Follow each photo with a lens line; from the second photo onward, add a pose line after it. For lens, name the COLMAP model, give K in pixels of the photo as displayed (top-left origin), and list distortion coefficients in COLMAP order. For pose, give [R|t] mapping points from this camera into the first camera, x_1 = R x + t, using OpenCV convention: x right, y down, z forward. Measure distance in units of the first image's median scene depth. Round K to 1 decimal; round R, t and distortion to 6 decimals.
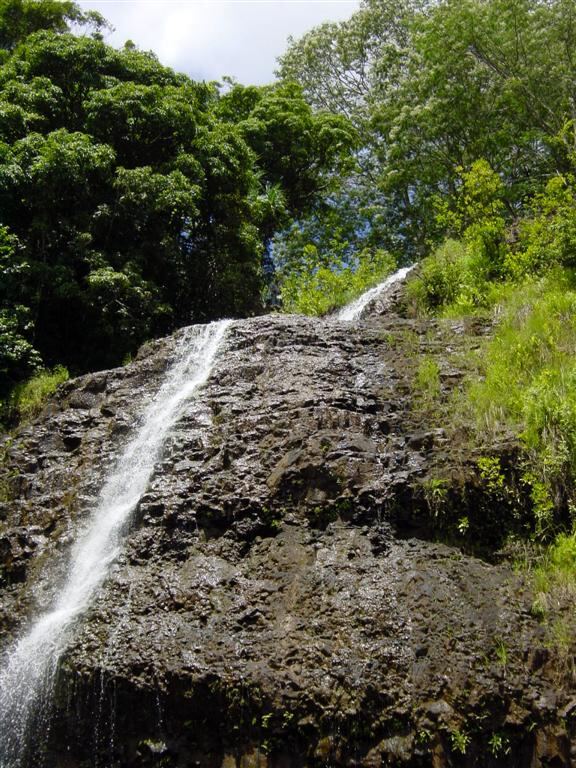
lens RADIAL K [[1049.4, 0, 288.0], [0, 1049.4, 384.0], [0, 0, 1]] dist [-0.132722, 0.047957]
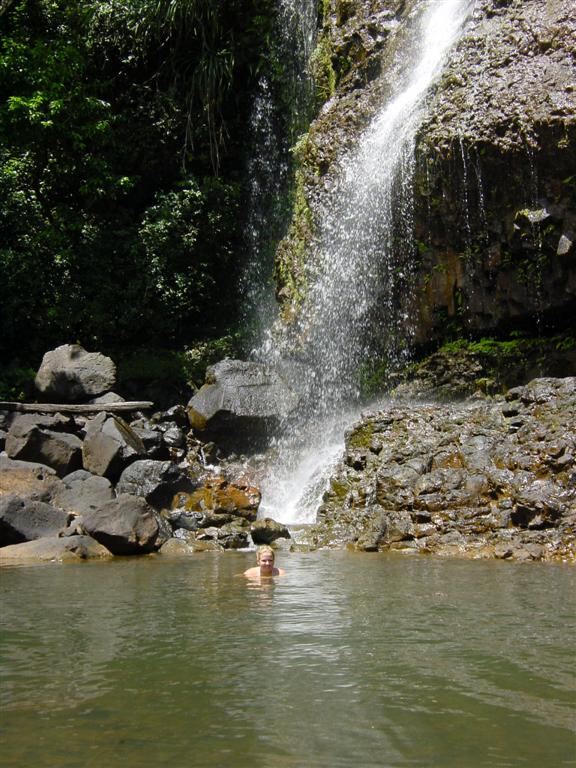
lens RADIAL K [[1049.4, 0, 288.0], [0, 1049.4, 384.0], [0, 0, 1]] dist [-0.132722, 0.047957]
pose [[0.893450, -0.073993, -0.443027, 0.046130], [0.242200, 0.910021, 0.336454, 0.131670], [0.378268, -0.407906, 0.830979, 0.165276]]
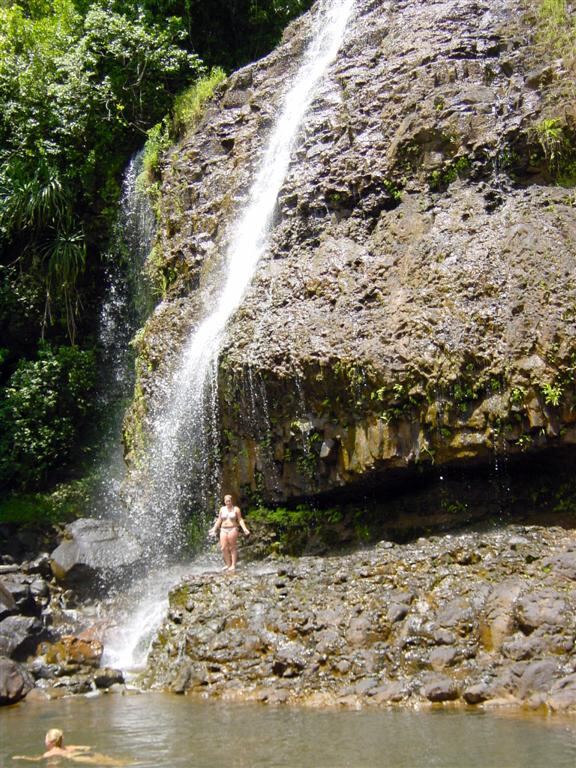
lens RADIAL K [[1049.4, 0, 288.0], [0, 1049.4, 384.0], [0, 0, 1]] dist [-0.132722, 0.047957]
pose [[0.934388, -0.132201, -0.330820, 0.203071], [0.235803, 0.925580, 0.296140, -0.020082], [0.267051, -0.354718, 0.896024, 0.014505]]
